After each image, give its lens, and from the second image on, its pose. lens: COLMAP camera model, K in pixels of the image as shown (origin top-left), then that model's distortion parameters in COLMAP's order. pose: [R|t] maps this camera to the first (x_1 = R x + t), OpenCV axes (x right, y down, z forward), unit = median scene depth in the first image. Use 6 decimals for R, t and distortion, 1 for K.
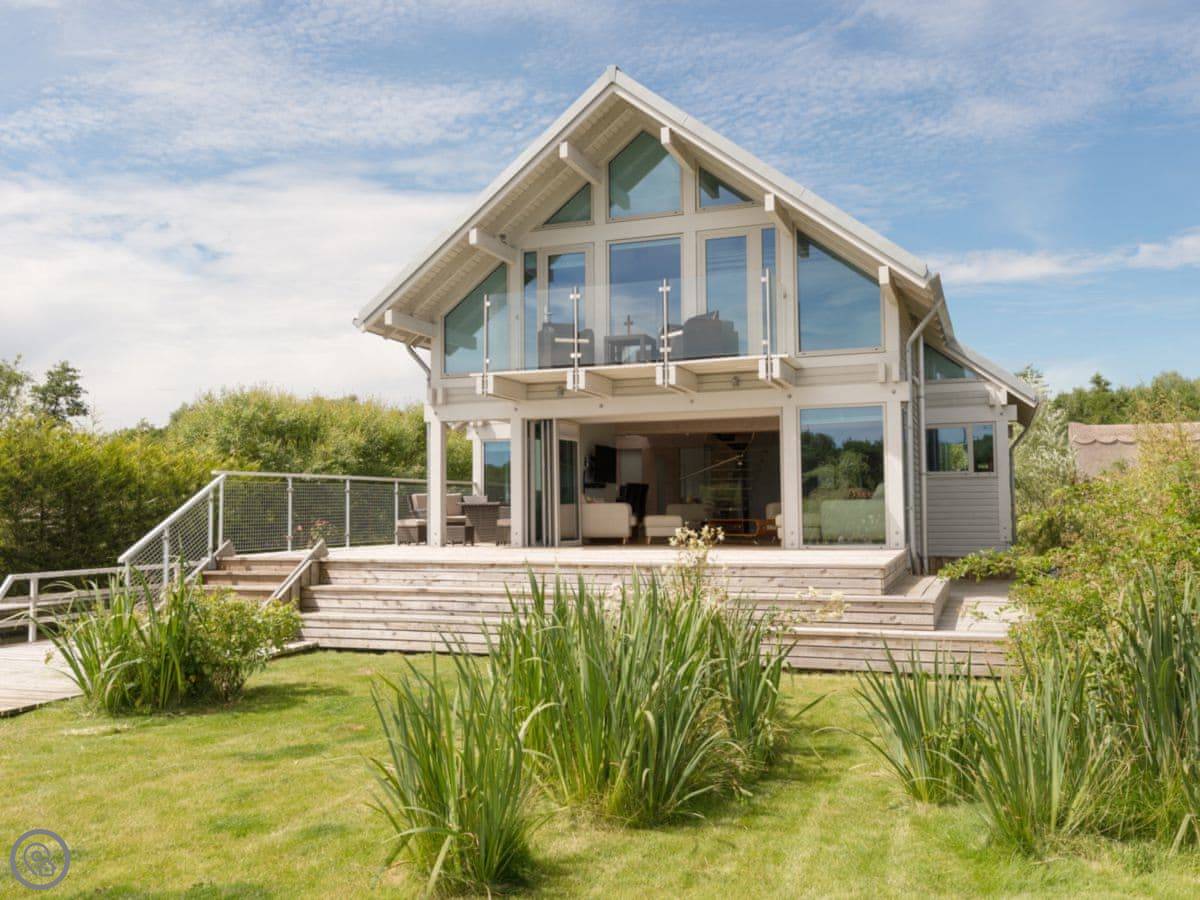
lens RADIAL K [[1044.7, 0, 595.8], [0, 1044.7, 439.0], [0, 0, 1]] dist [0.010256, 0.005412]
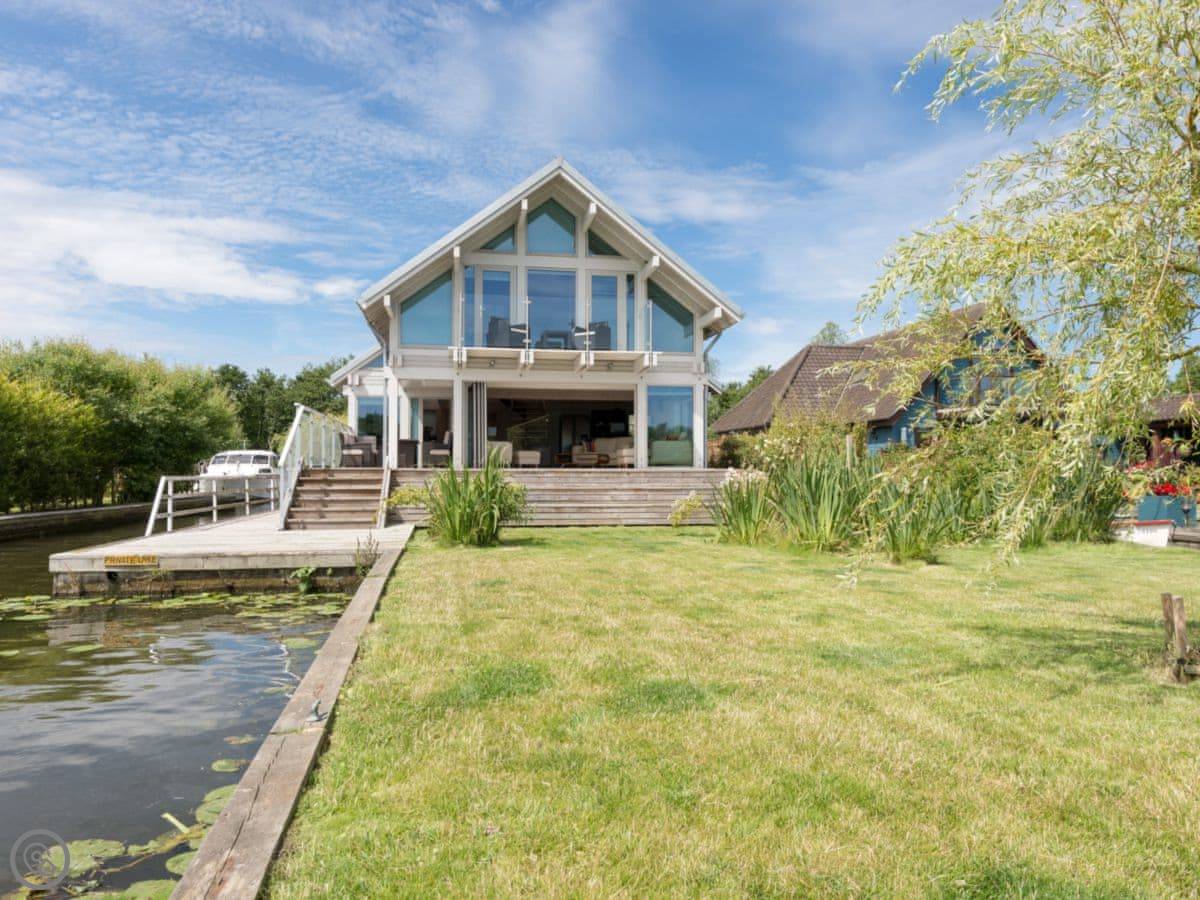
lens RADIAL K [[804.9, 0, 600.0], [0, 804.9, 450.0], [0, 0, 1]] dist [0.001771, -0.016110]
pose [[0.853037, 0.025426, 0.521231, -0.460978], [-0.043144, 0.998829, 0.021884, 0.042069], [-0.520064, -0.041155, 0.853135, -0.056513]]
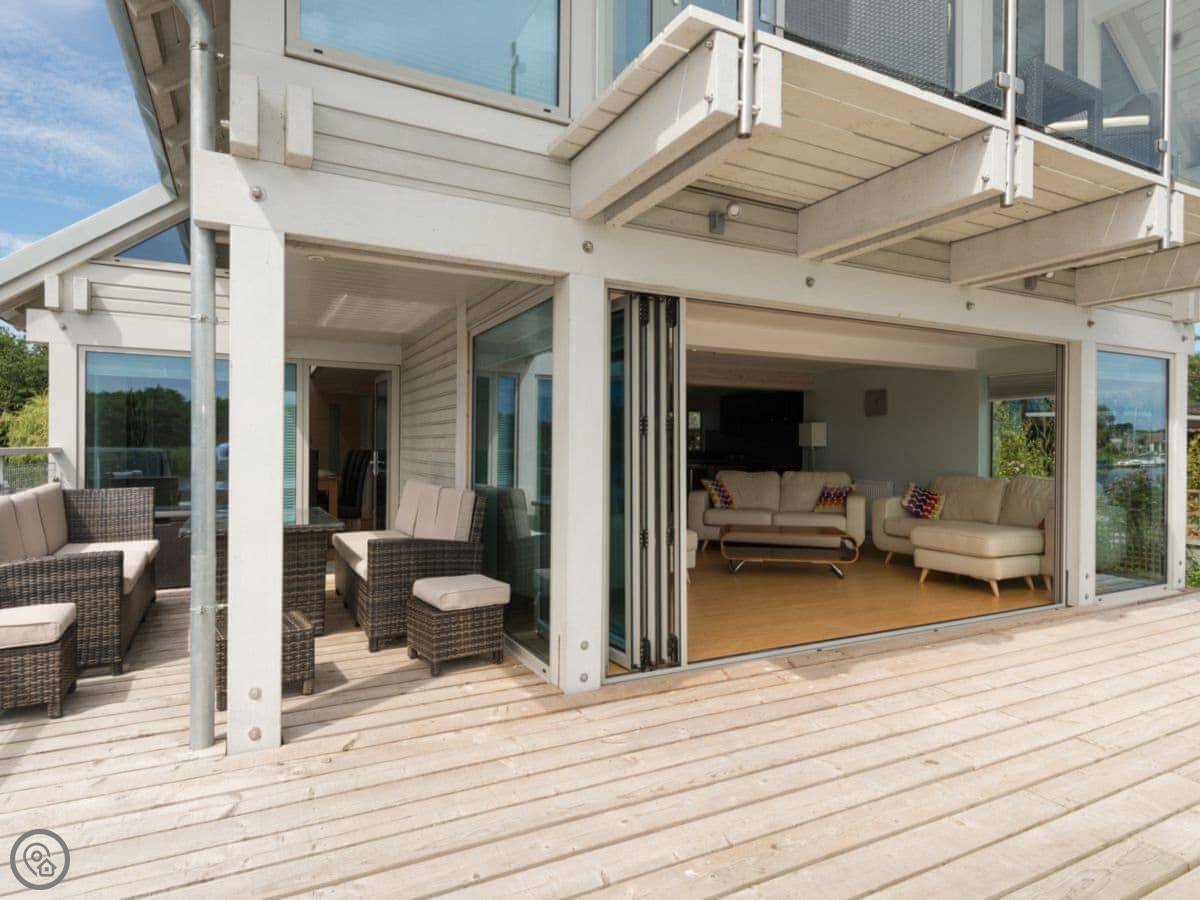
lens RADIAL K [[683.2, 0, 600.0], [0, 683.2, 450.0], [0, 0, 1]] dist [0.005778, -0.001309]
pose [[0.663965, 0.011166, 0.747680, -0.211760], [-0.062100, 0.997258, 0.040255, 0.022124], [-0.745180, -0.073159, 0.662838, 0.812037]]
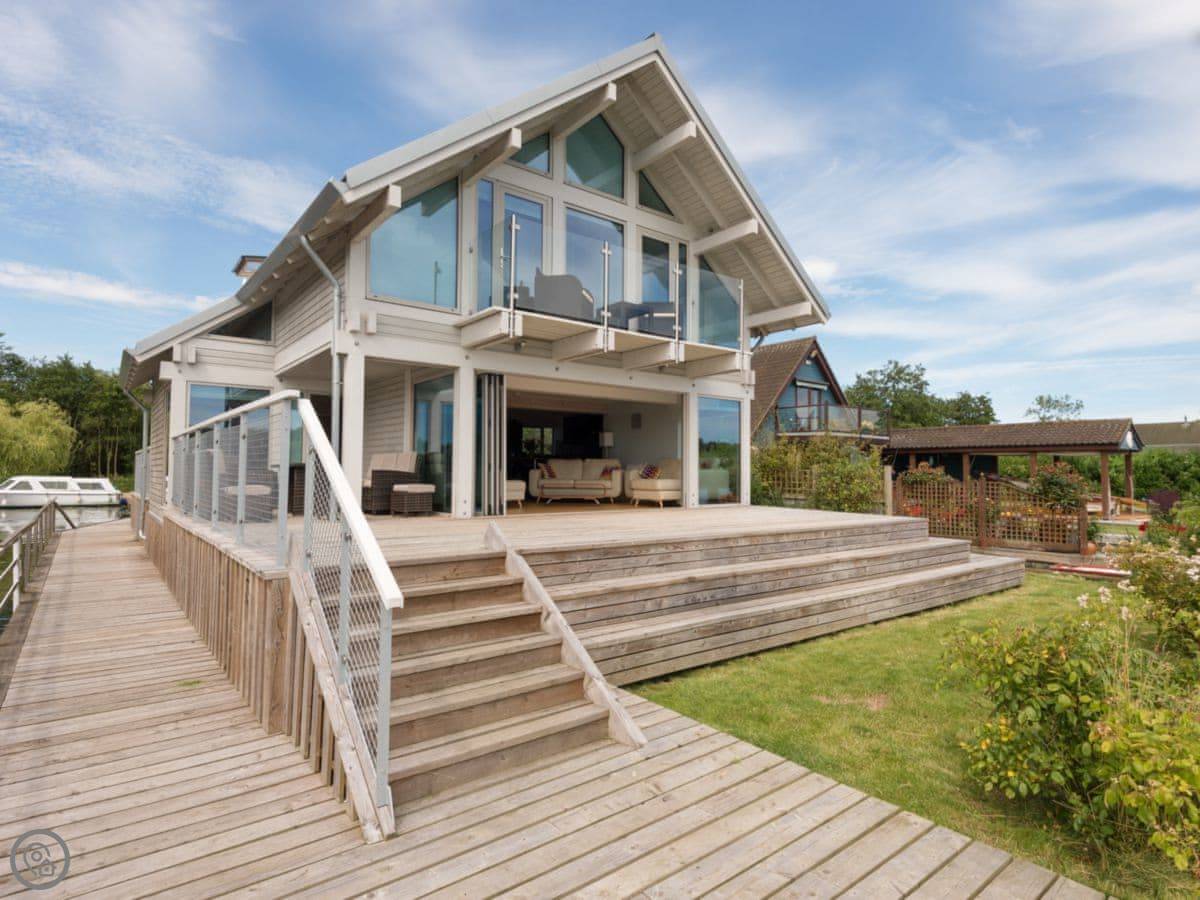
lens RADIAL K [[644.7, 0, 632.0], [0, 644.7, 447.8], [0, 0, 1]] dist [0.022343, -0.000438]
pose [[0.489793, 0.044087, 0.870723, -0.441159], [-0.067668, 0.997630, -0.012449, 0.040866], [-0.869209, -0.052822, 0.491616, 0.585465]]
